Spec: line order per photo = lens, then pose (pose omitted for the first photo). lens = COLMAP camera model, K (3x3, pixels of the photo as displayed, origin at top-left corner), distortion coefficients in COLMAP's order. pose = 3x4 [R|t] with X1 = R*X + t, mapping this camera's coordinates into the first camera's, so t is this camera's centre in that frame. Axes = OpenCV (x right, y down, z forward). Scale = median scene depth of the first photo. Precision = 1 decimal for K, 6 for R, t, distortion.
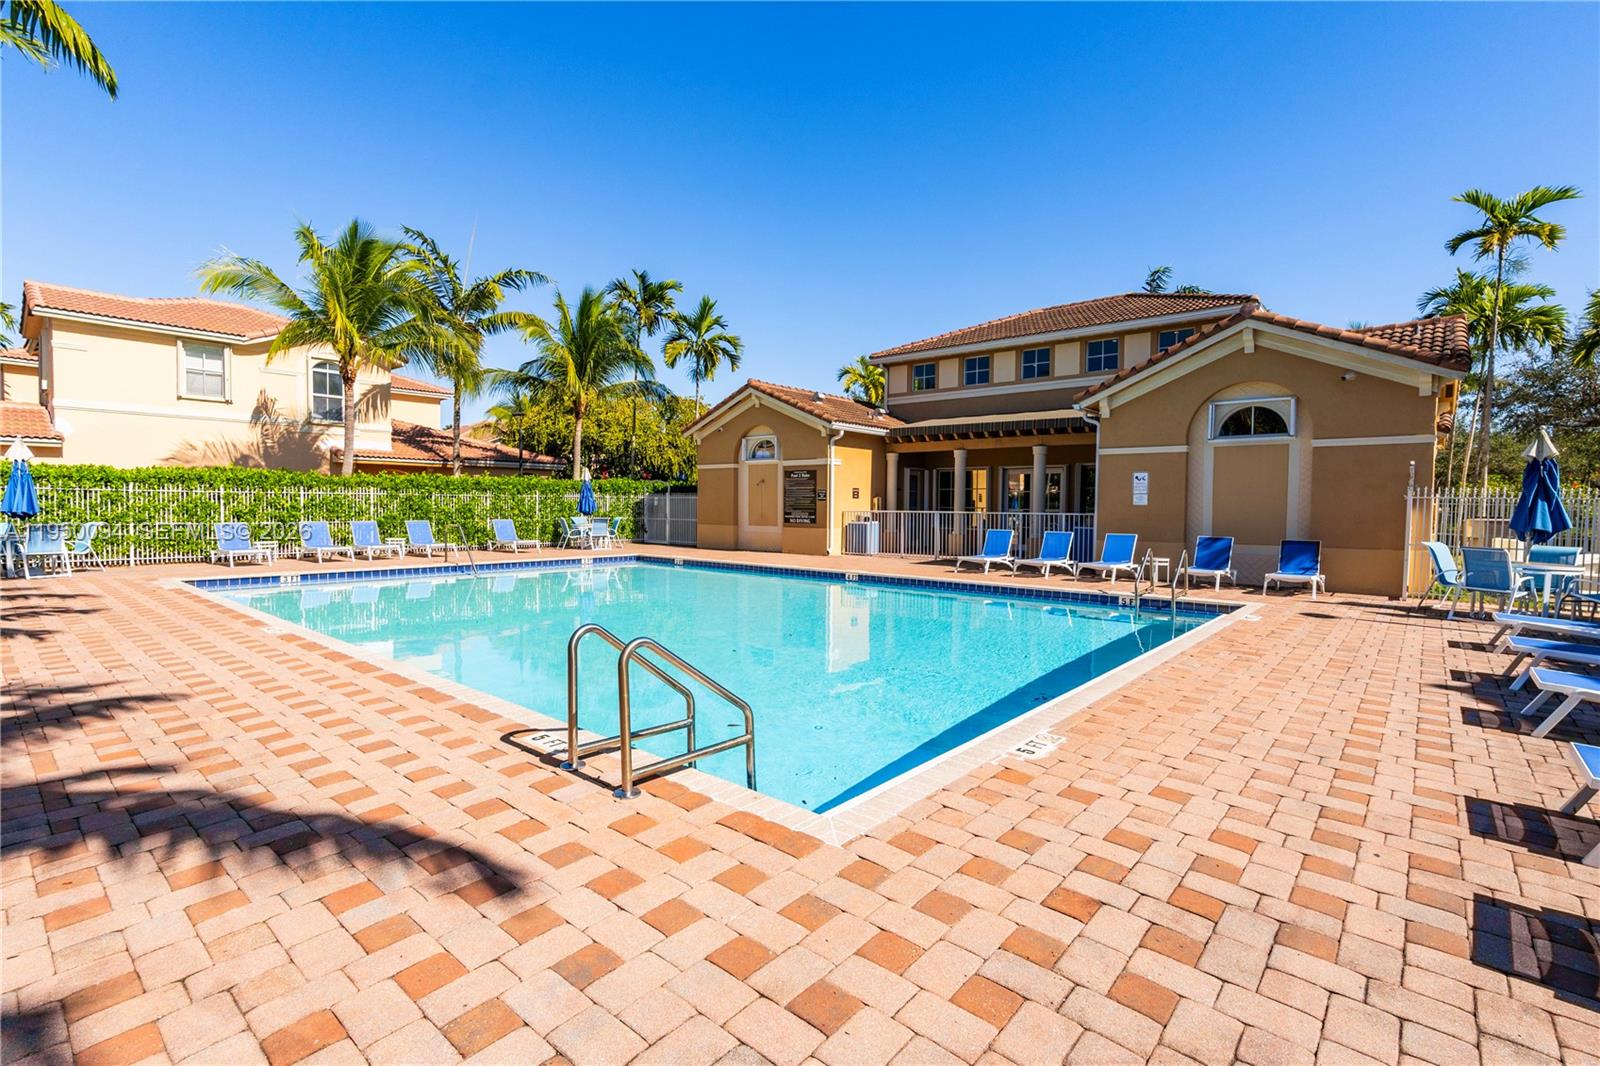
lens RADIAL K [[736.3, 0, 801.3], [0, 736.3, 528.7], [0, 0, 1]] dist [-0.004908, 0.000410]
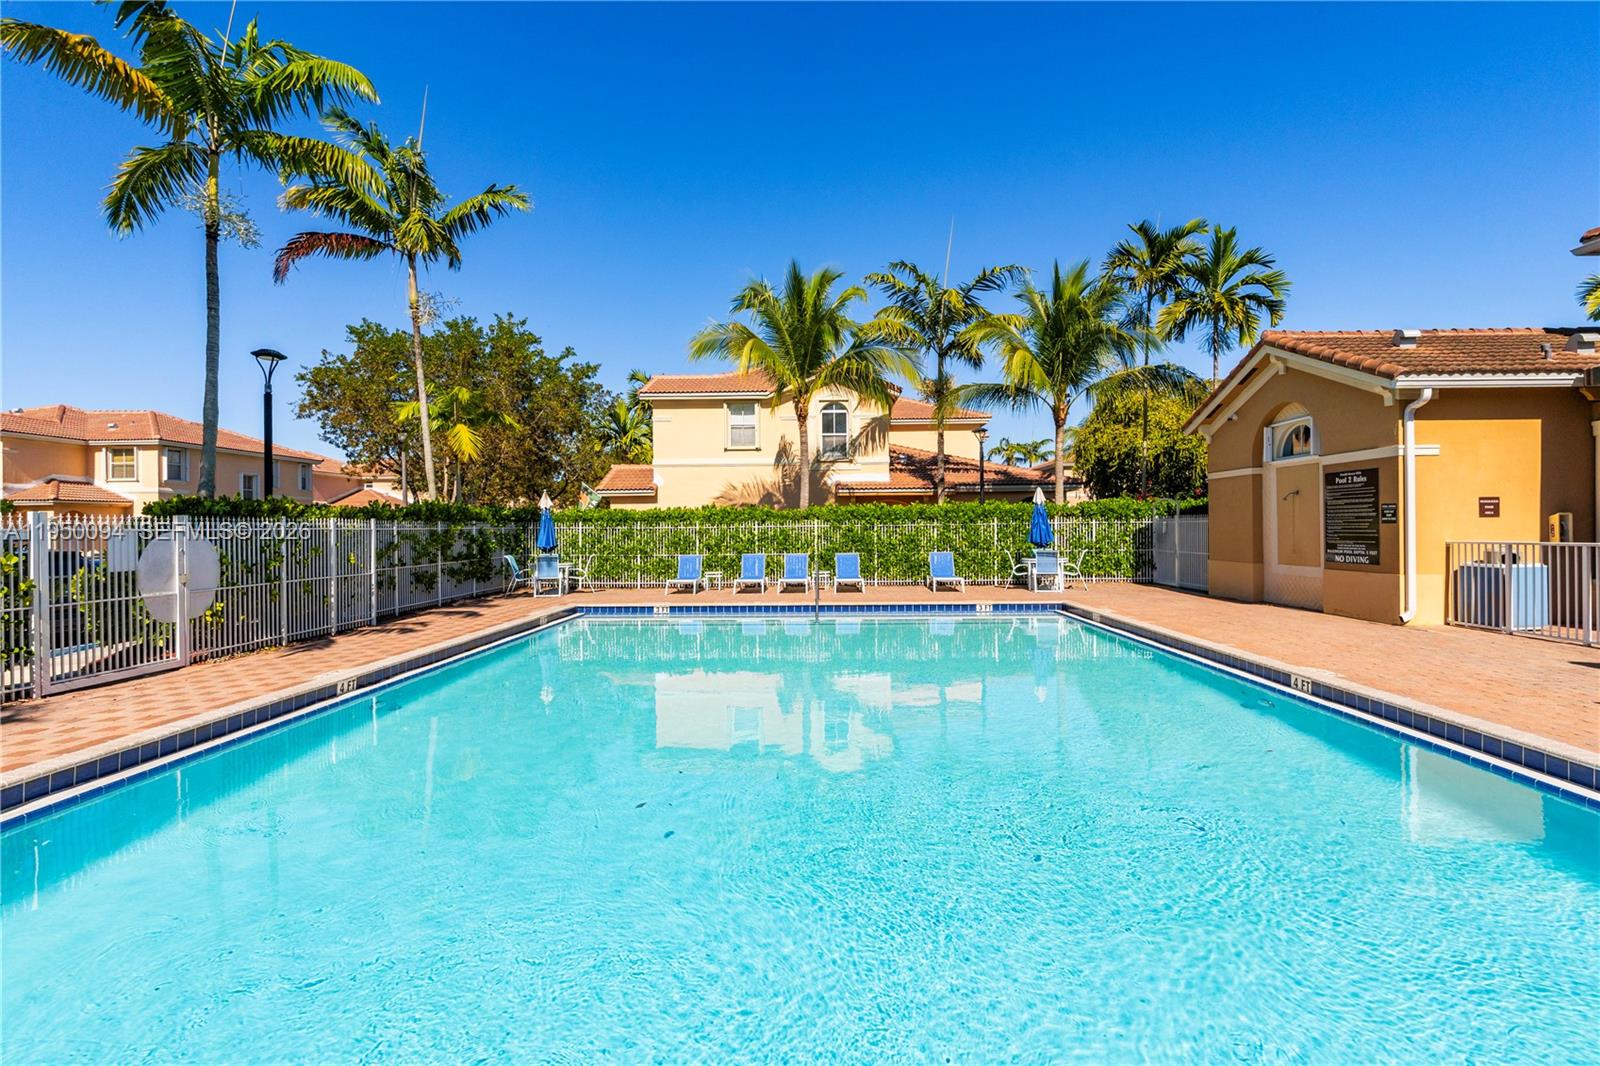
lens RADIAL K [[736.3, 0, 801.3], [0, 736.3, 528.7], [0, 0, 1]] dist [-0.004908, 0.000410]
pose [[0.632436, -0.014652, -0.774474, 0.164734], [-0.010068, 0.999581, -0.027132, -0.014157], [0.774548, 0.024957, 0.632023, 0.302530]]
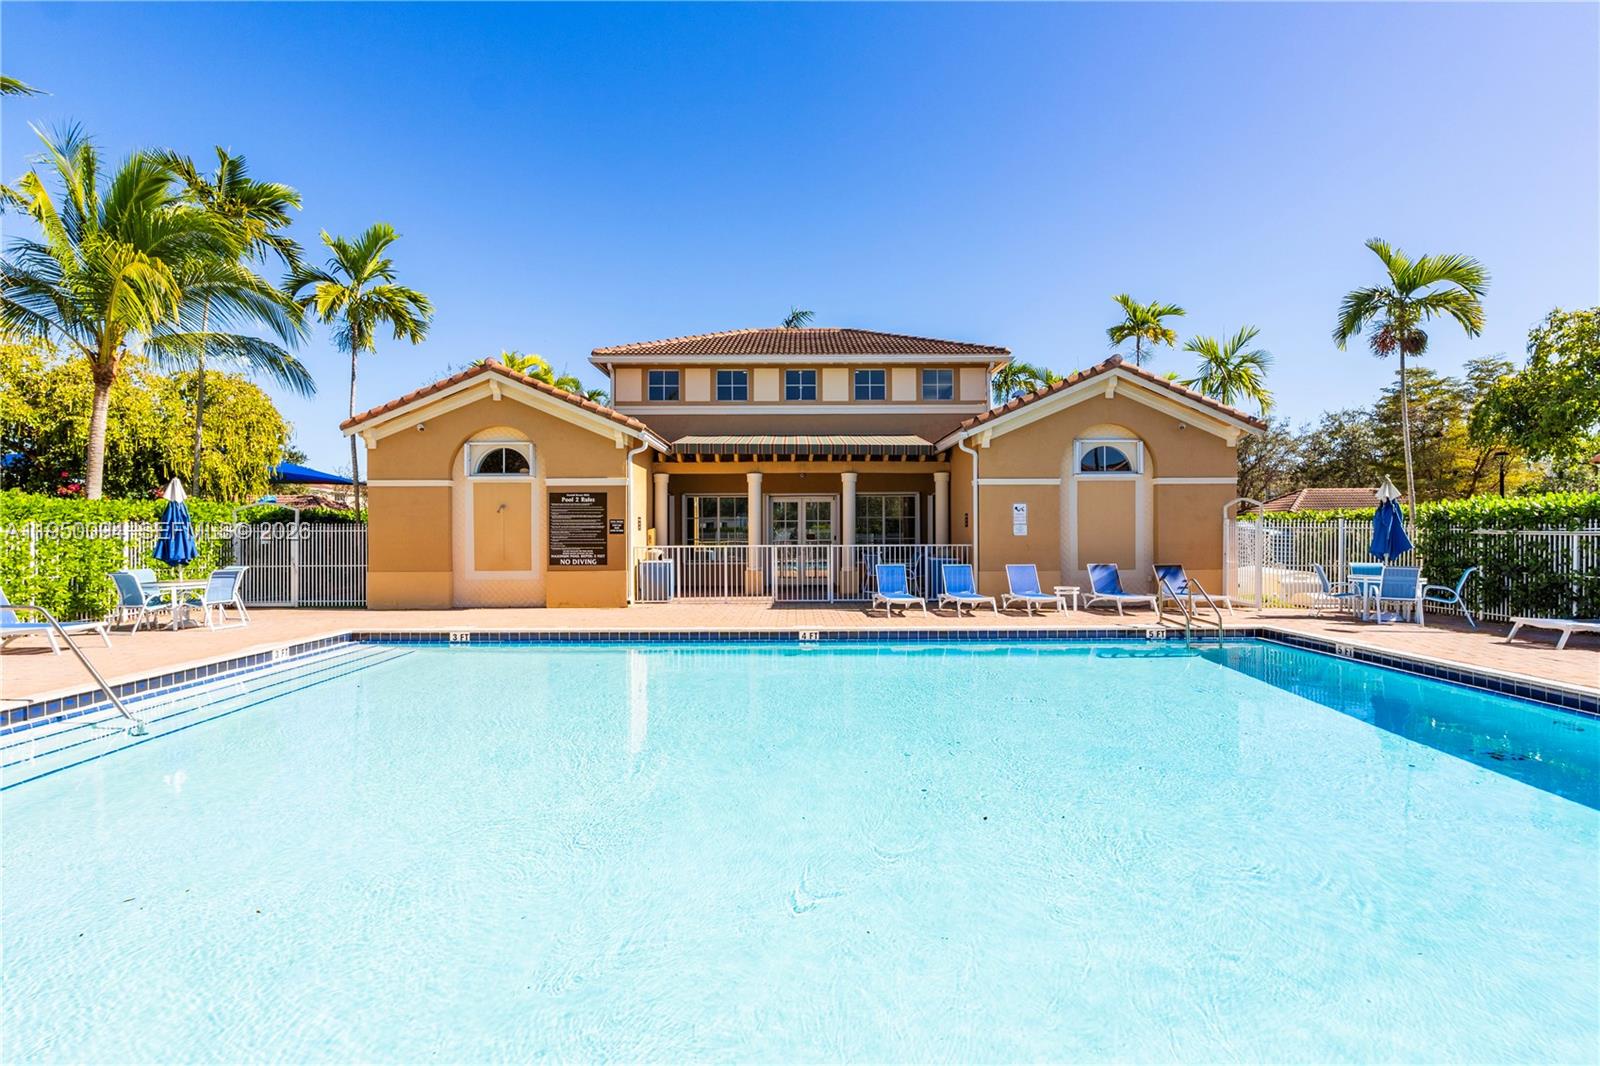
lens RADIAL K [[736.3, 0, 801.3], [0, 736.3, 528.7], [0, 0, 1]] dist [-0.004908, 0.000410]
pose [[0.757756, -0.007445, 0.652495, -0.300575], [0.031116, 0.999210, -0.024734, -0.018018], [-0.651795, 0.039046, 0.757389, 0.297022]]
